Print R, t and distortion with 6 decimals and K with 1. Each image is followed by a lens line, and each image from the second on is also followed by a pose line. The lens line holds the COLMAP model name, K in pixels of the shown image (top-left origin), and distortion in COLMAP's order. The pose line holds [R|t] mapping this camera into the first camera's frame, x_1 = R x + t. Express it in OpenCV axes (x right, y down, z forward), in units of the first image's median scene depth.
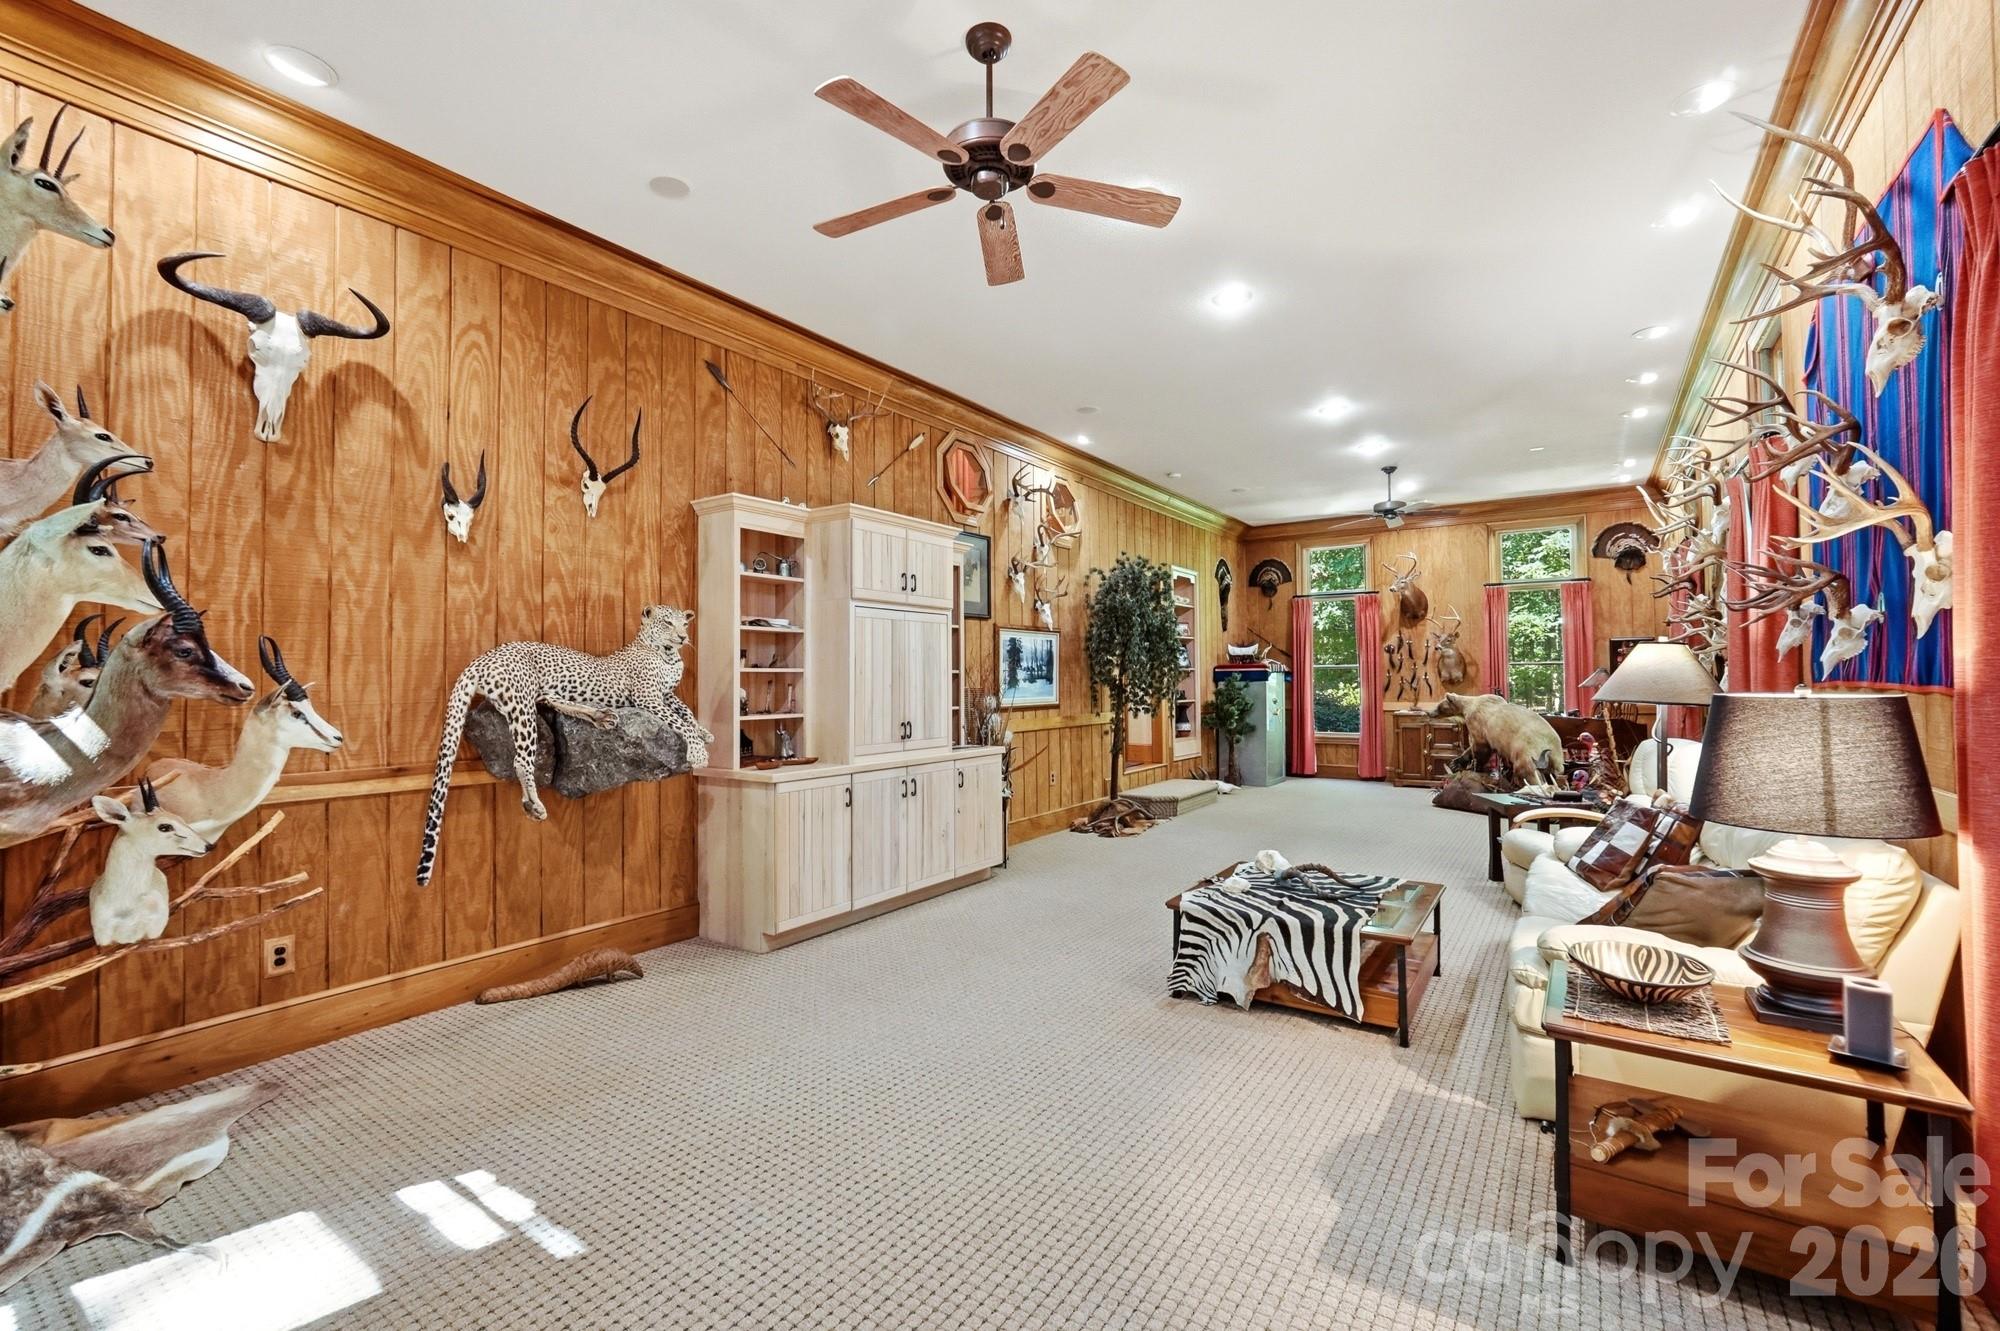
lens RADIAL K [[843.6, 0, 1000.0], [0, 843.6, 665.5], [0, 0, 1]] dist [0.000096, 0.000006]
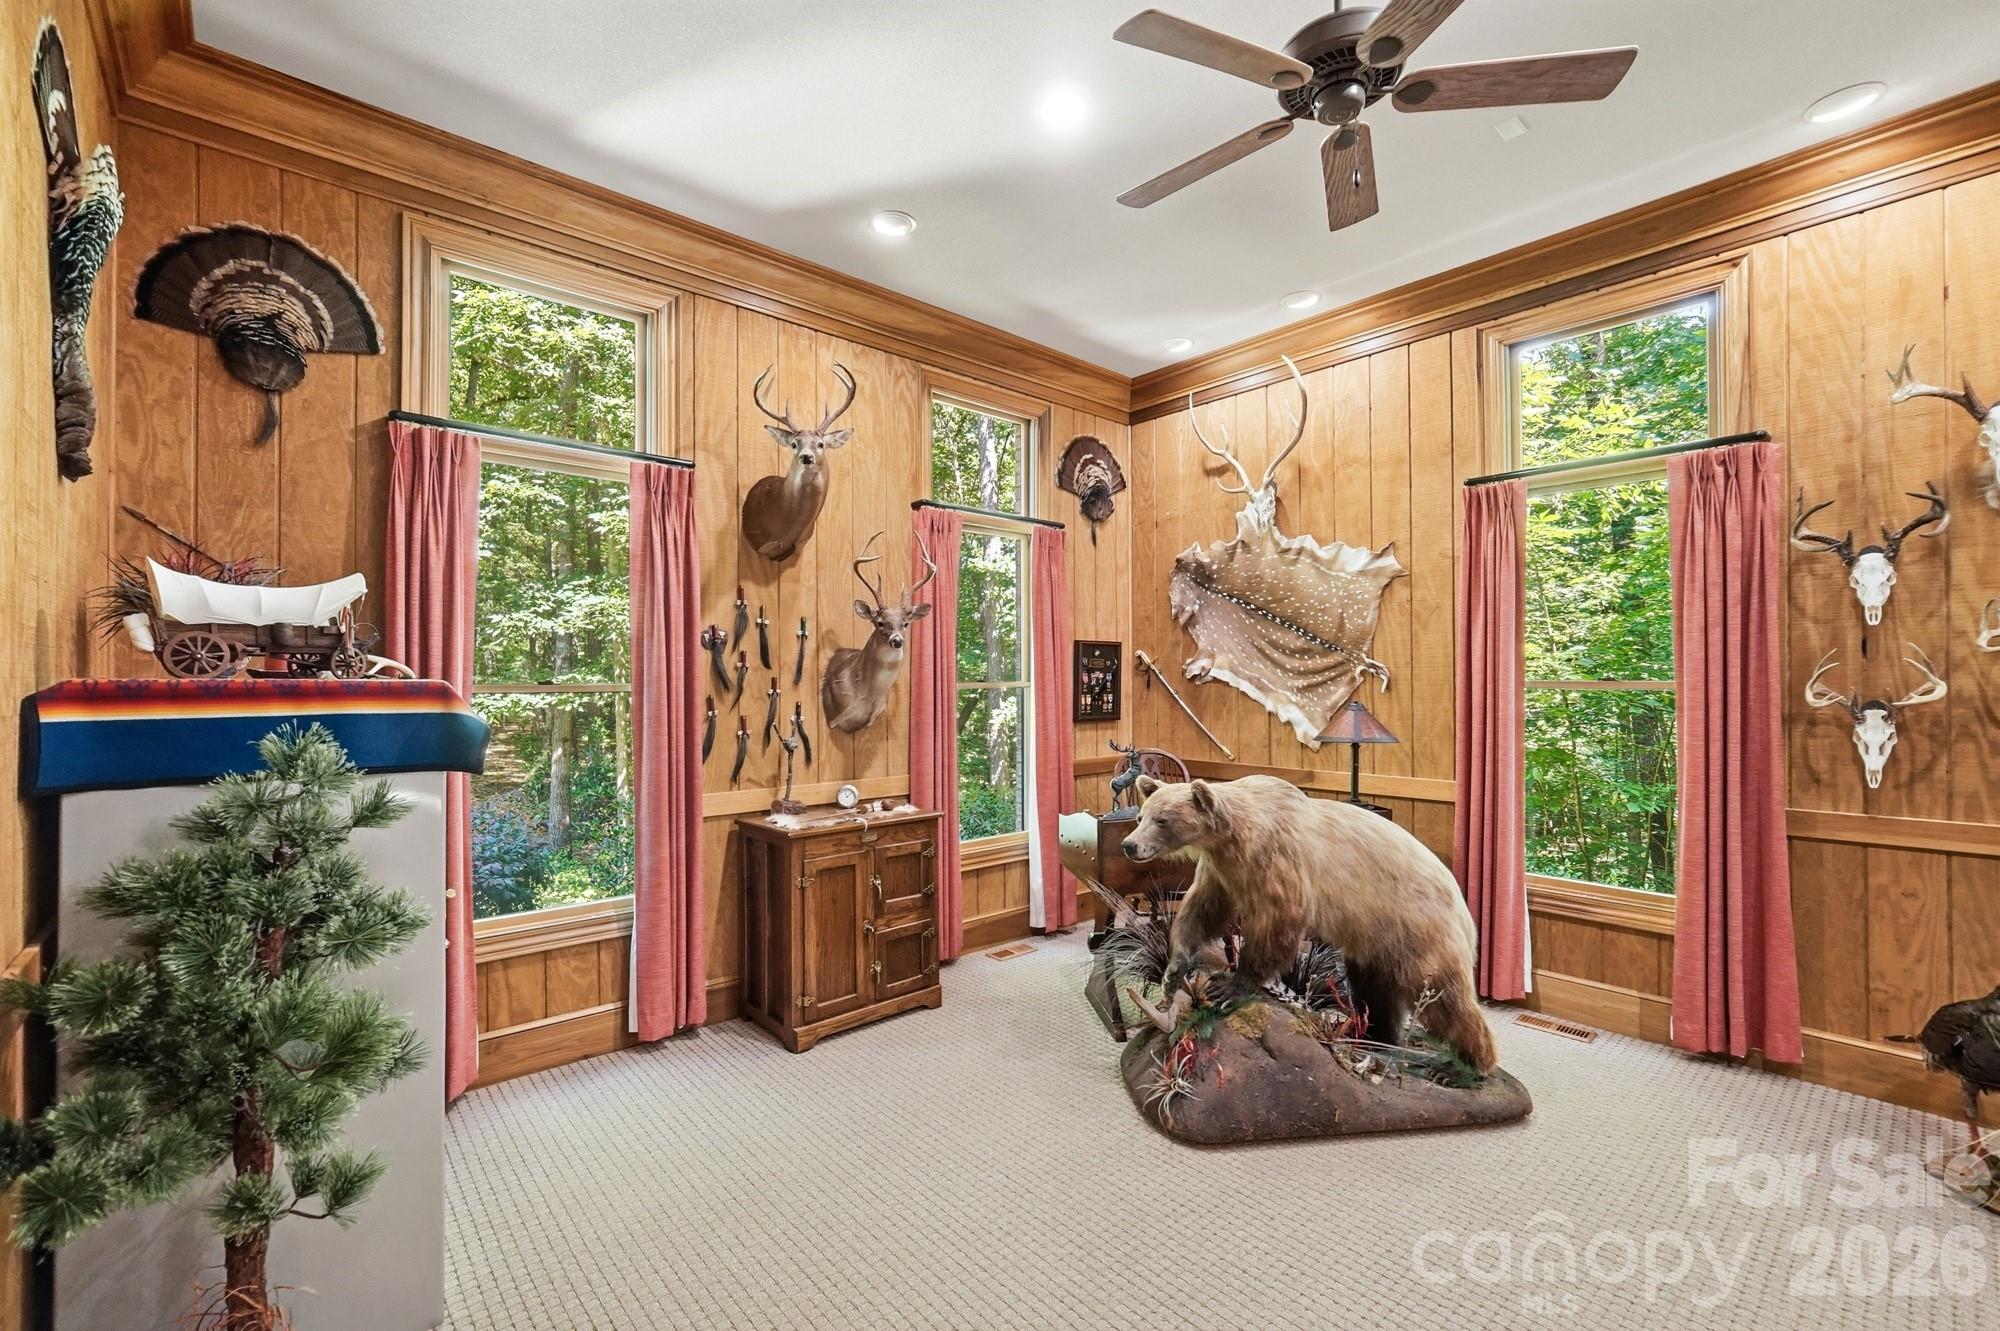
lens RADIAL K [[845.1, 0, 1000.0], [0, 845.1, 665.5], [0, 0, 1]] dist [-0.000203, -0.000016]
pose [[0.244767, 0.022447, 0.969322, 0.155291], [-0.015445, 0.999695, -0.019251, -0.003006], [-0.969459, -0.010259, 0.245040, 0.808366]]
